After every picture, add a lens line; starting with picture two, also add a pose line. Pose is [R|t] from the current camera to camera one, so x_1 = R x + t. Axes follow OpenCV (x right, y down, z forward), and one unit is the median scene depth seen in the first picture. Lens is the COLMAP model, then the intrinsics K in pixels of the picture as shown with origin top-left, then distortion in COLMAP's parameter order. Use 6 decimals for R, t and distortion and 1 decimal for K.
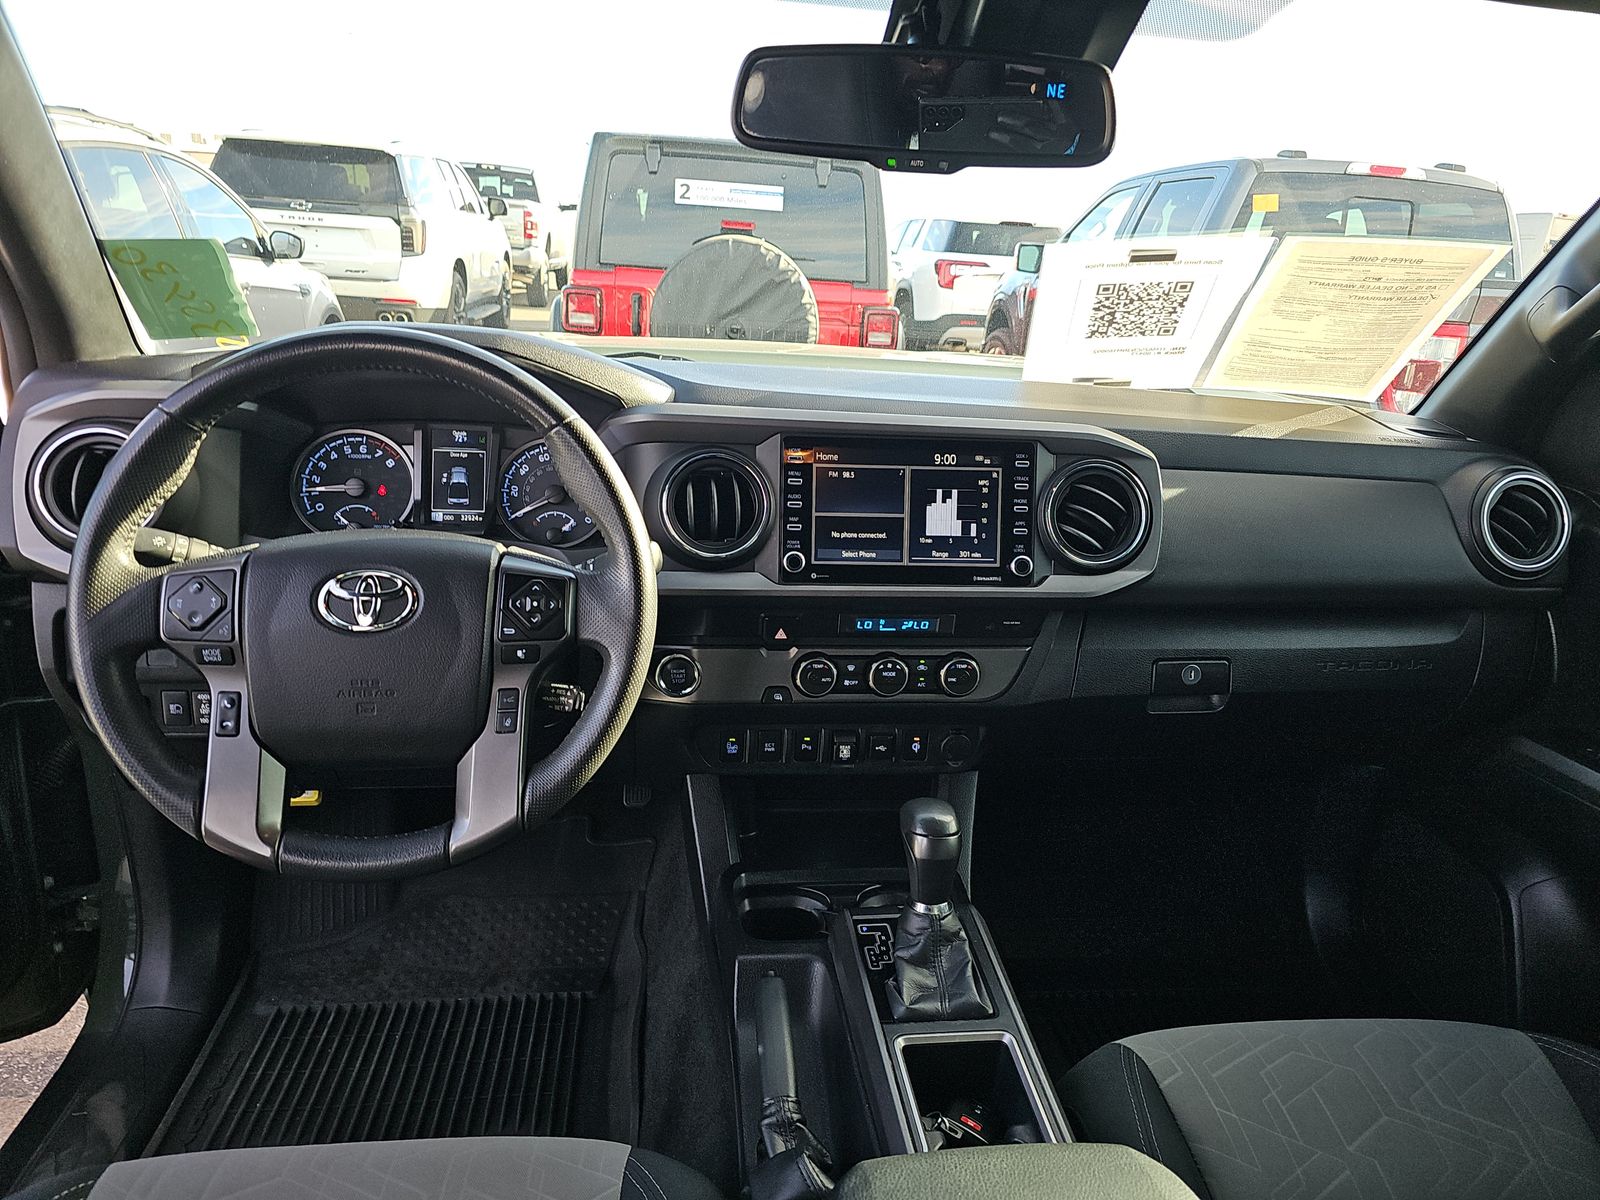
lens RADIAL K [[1044.0, 0, 800.0], [0, 1044.0, 600.0], [0, 0, 1]] dist [0.048625, -0.043504]
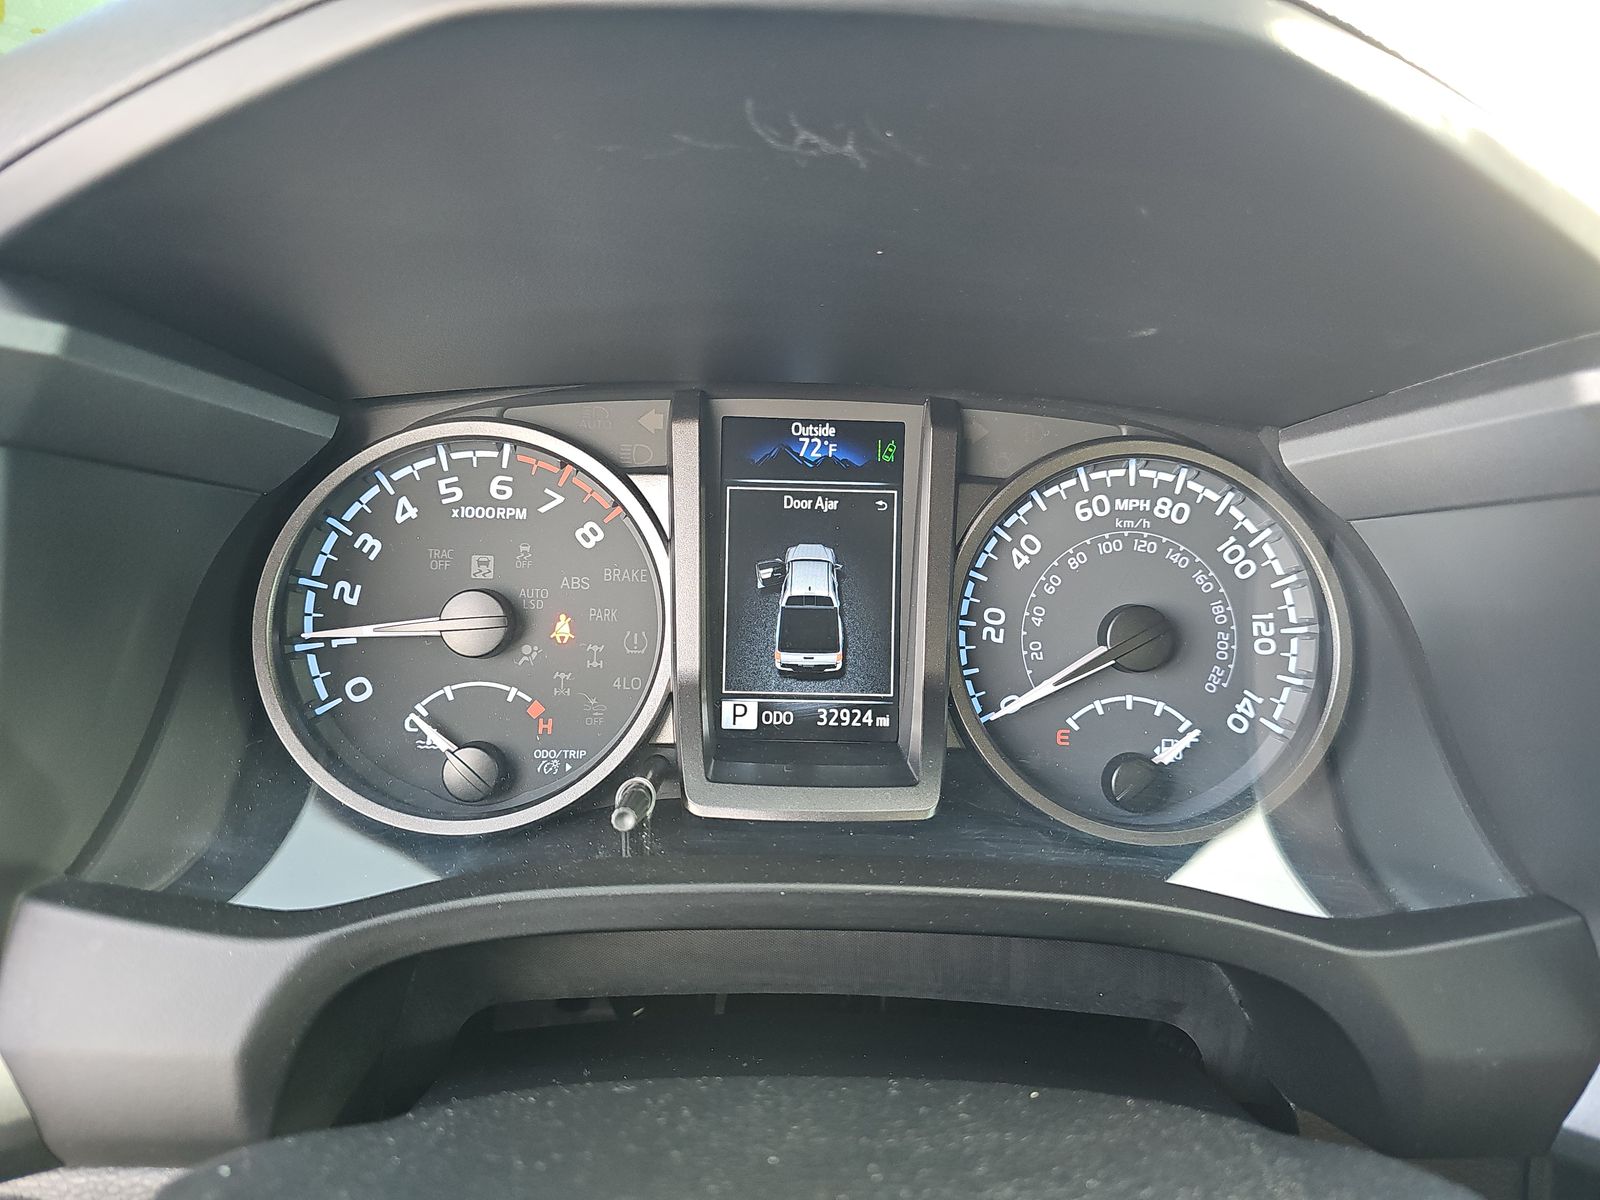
lens RADIAL K [[1087.5, 0, 793.6], [0, 1087.5, 605.6], [0, 0, 1]] dist [0.046751, -0.063584]
pose [[0.993052, 0.010421, -0.117215, -0.305097], [-0.008270, 0.999789, 0.018821, -0.119640], [0.117386, -0.017721, 0.992928, 0.722986]]
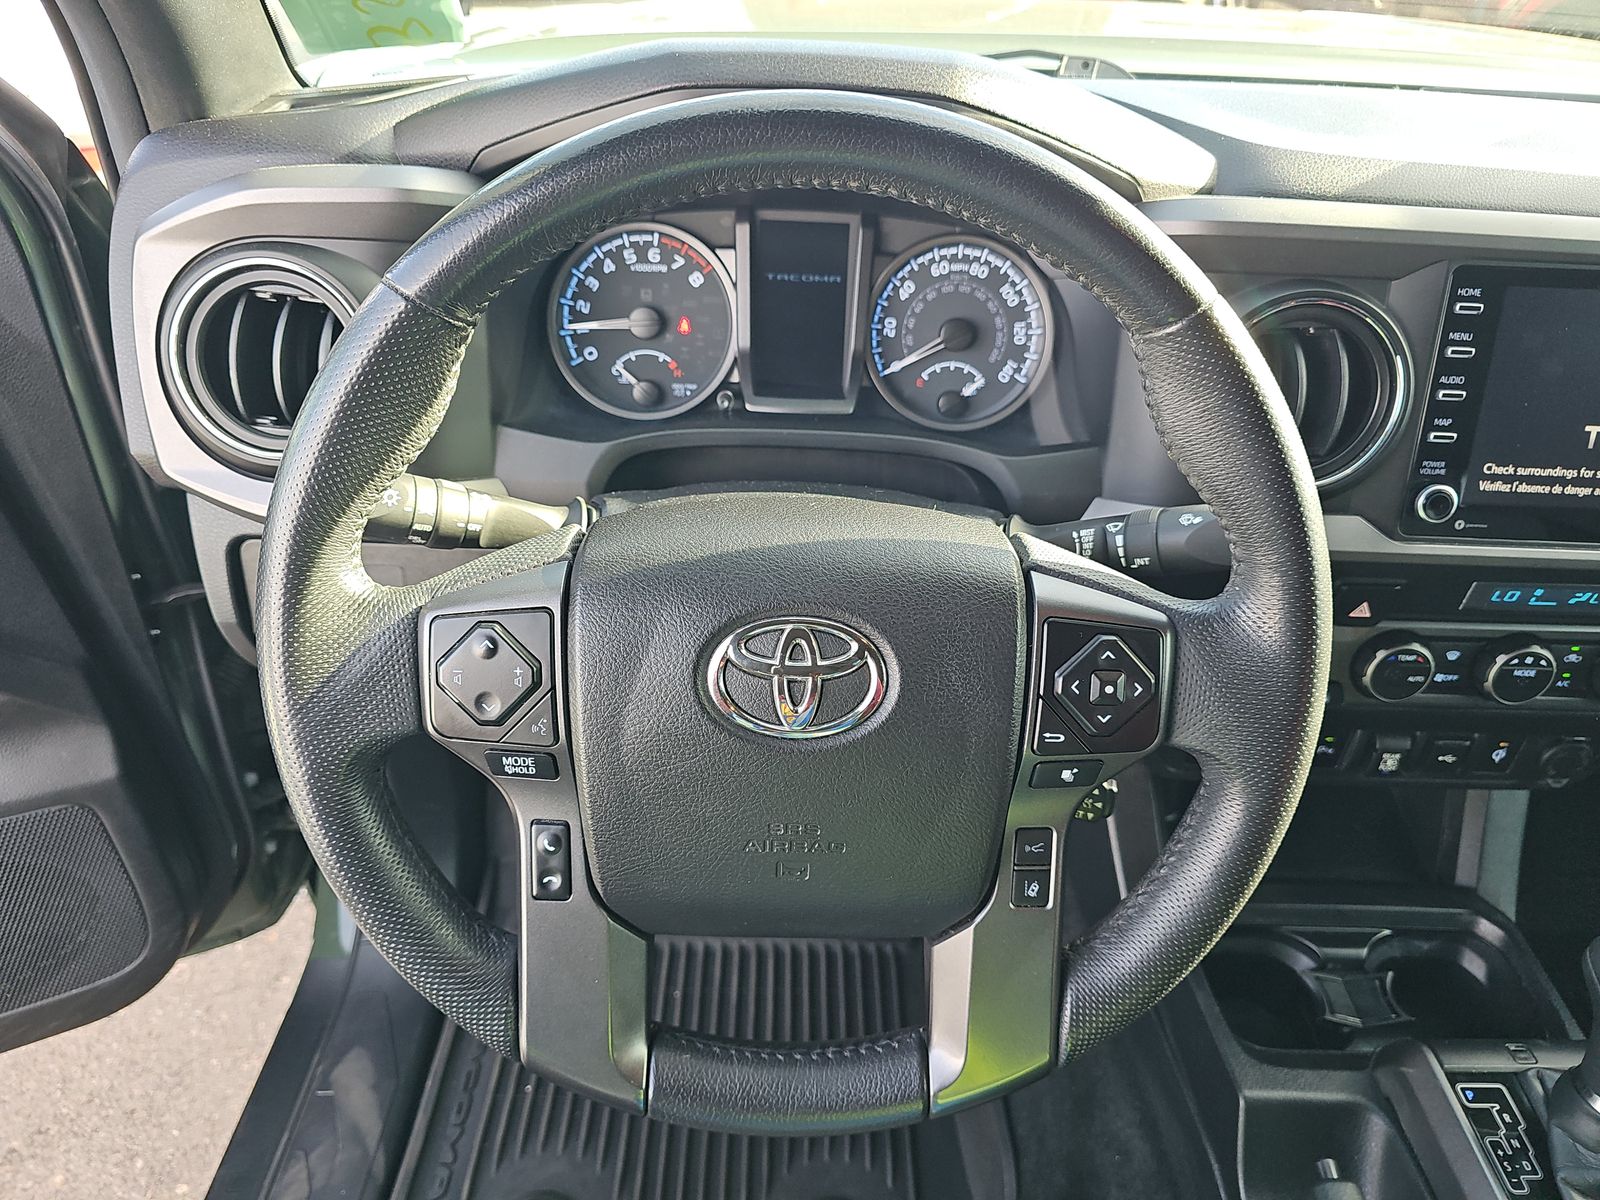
lens RADIAL K [[1087.5, 0, 793.6], [0, 1087.5, 605.6], [0, 0, 1]] dist [0.046751, -0.063584]
pose [[0.990651, 0.058972, -0.123017, -0.251010], [-0.021941, 0.958876, 0.282977, -0.132561], [0.134646, -0.277633, 0.951205, 0.361880]]
